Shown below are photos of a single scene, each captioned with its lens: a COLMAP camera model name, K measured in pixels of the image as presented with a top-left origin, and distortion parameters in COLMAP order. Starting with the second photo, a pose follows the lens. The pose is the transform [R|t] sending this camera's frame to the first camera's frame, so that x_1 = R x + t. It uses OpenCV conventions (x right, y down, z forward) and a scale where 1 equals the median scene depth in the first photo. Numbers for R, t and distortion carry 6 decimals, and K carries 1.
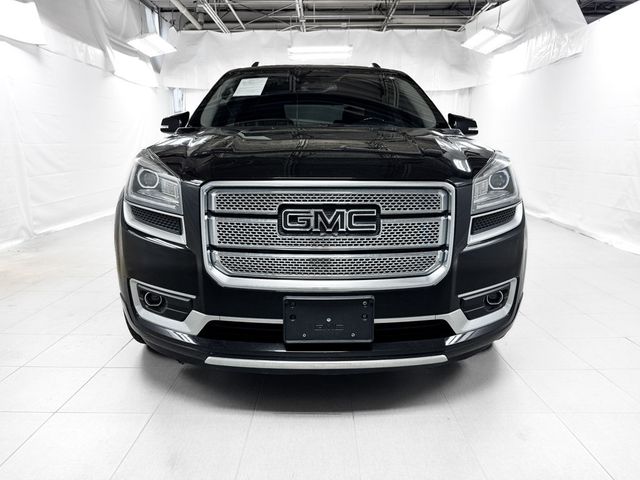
lens RADIAL K [[471.9, 0, 320.8], [0, 471.9, 239.7], [0, 0, 1]] dist [0.030303, -0.012227]
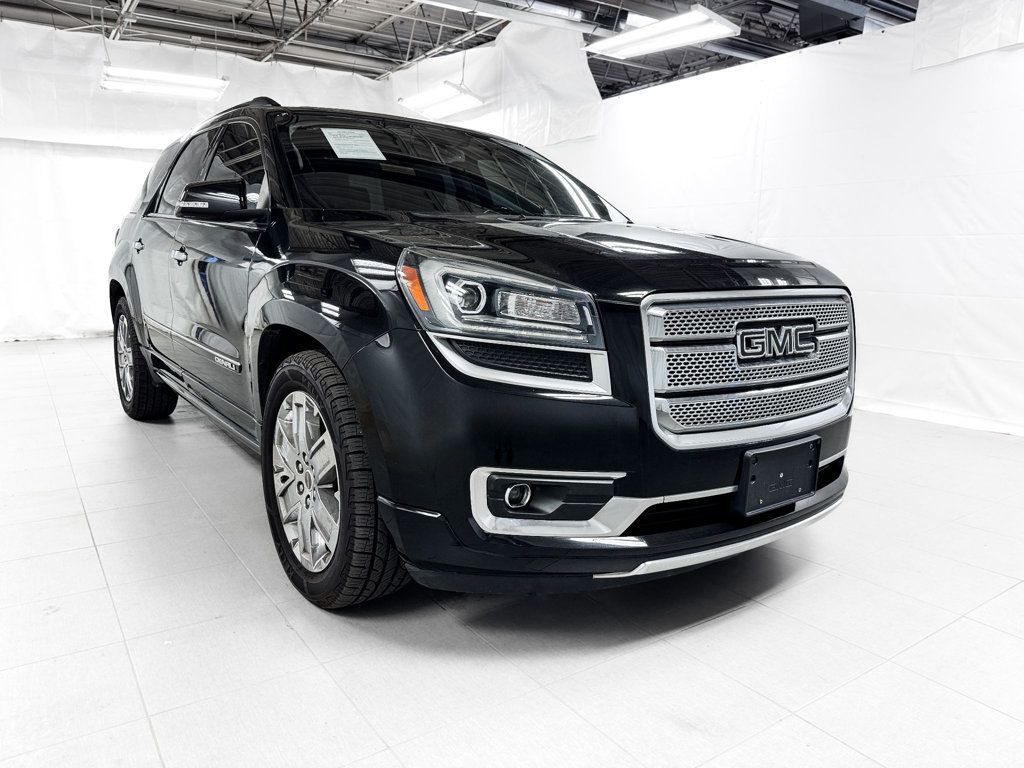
lens RADIAL K [[755.0, 0, 505.8], [0, 755.0, 387.9], [0, 0, 1]] dist [0.030303, -0.012227]
pose [[0.824084, -0.092781, 0.558818, -1.002622], [0.104397, 0.994473, 0.011160, -0.025989], [-0.556765, 0.049142, 0.829215, 0.241249]]
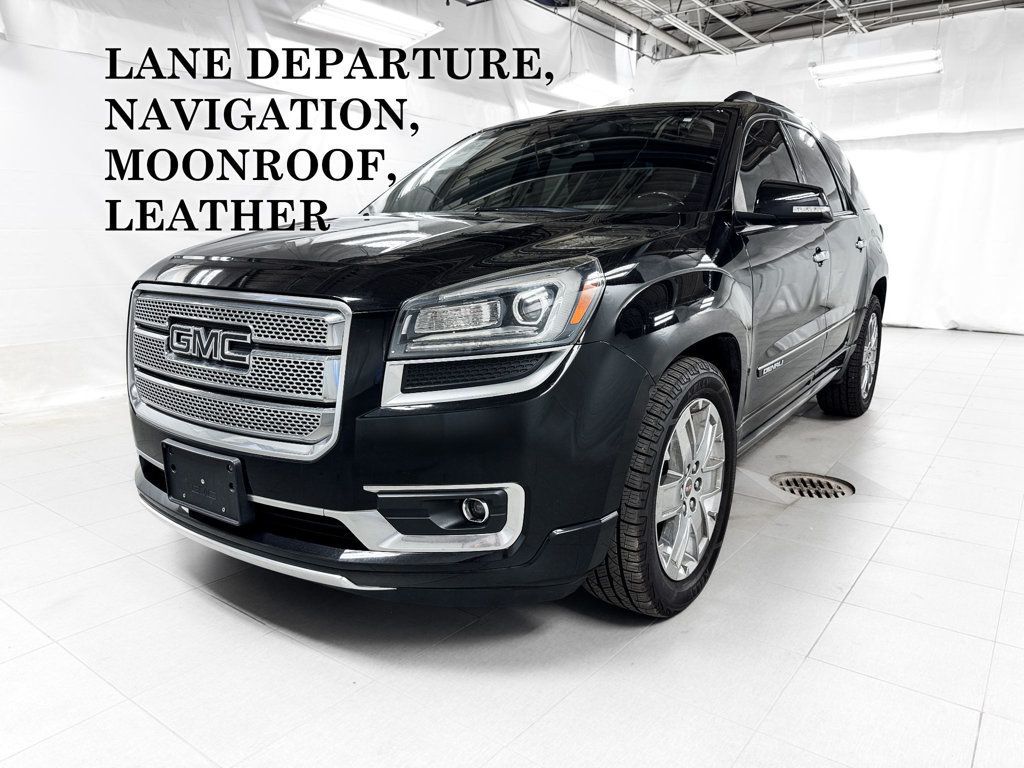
lens RADIAL K [[755.0, 0, 517.0], [0, 755.0, 381.5], [0, 0, 1]] dist [0.030303, -0.012227]
pose [[0.805354, 0.120174, -0.580485, 1.060112], [-0.124295, 0.991701, 0.032860, -0.079189], [0.579616, 0.045688, 0.813608, 0.328547]]
